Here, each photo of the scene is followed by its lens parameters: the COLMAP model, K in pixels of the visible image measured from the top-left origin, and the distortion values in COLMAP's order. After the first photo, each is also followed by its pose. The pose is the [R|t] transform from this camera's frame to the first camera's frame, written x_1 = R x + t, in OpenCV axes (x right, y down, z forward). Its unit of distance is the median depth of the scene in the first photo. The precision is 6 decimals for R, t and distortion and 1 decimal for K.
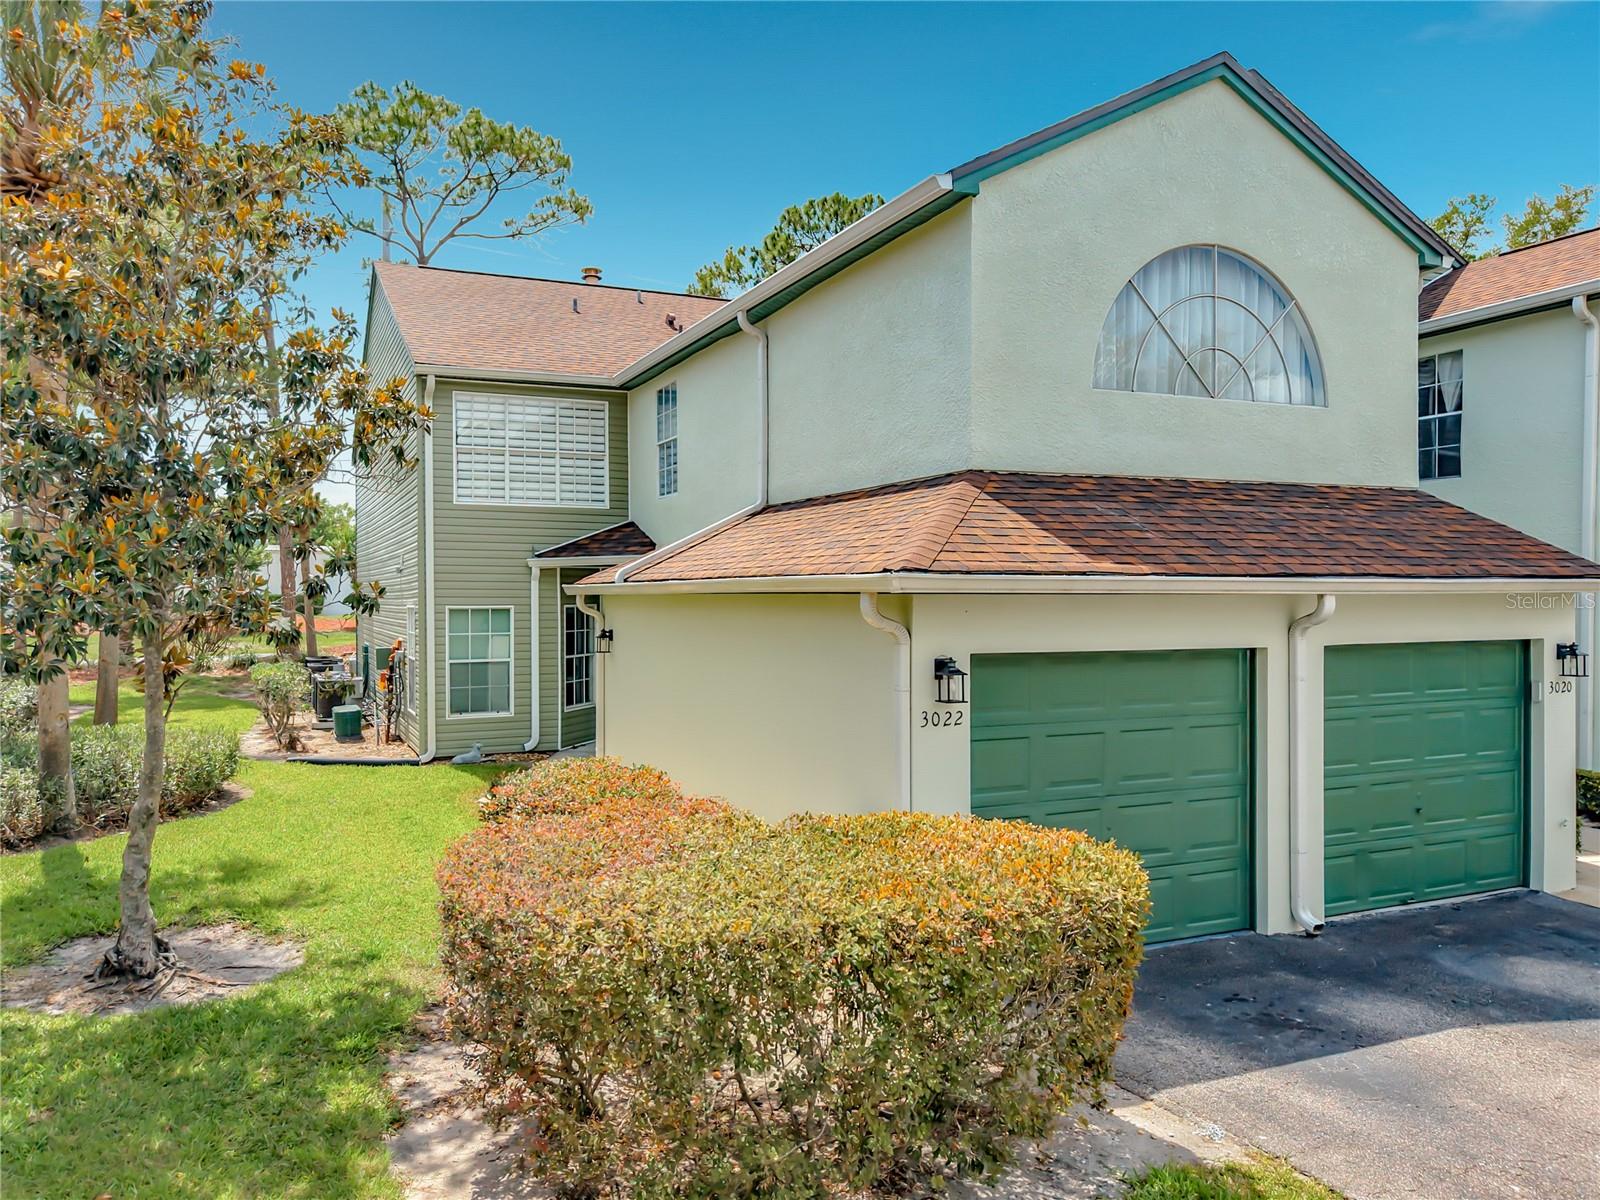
lens RADIAL K [[1074.8, 0, 800.0], [0, 1074.8, 600.0], [0, 0, 1]] dist [-0.002210, 0.002574]
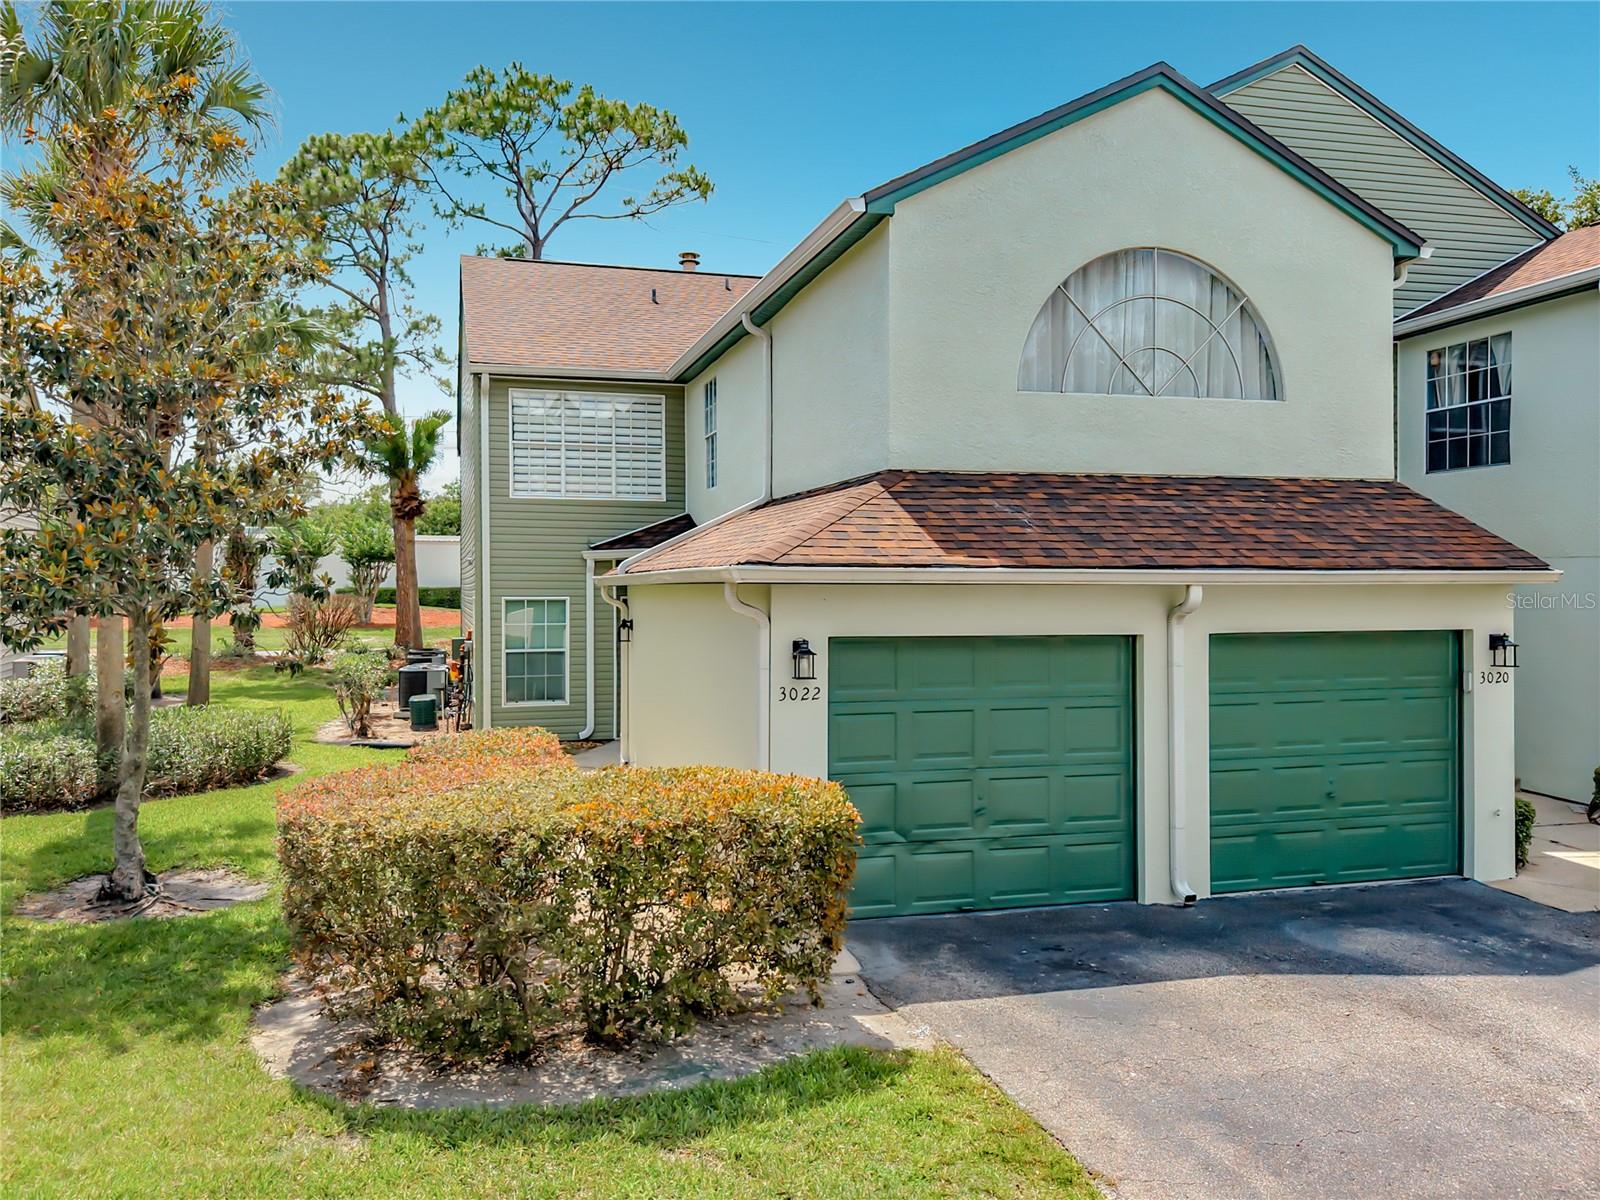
lens RADIAL K [[1123.8, 0, 801.7], [0, 1123.8, 584.5], [0, 0, 1]] dist [0.013233, -0.005635]
pose [[0.995178, 0.000607, -0.098083, 0.183698], [-0.001315, 0.999974, -0.007155, 0.002464], [0.098076, 0.007250, 0.995152, -0.132551]]
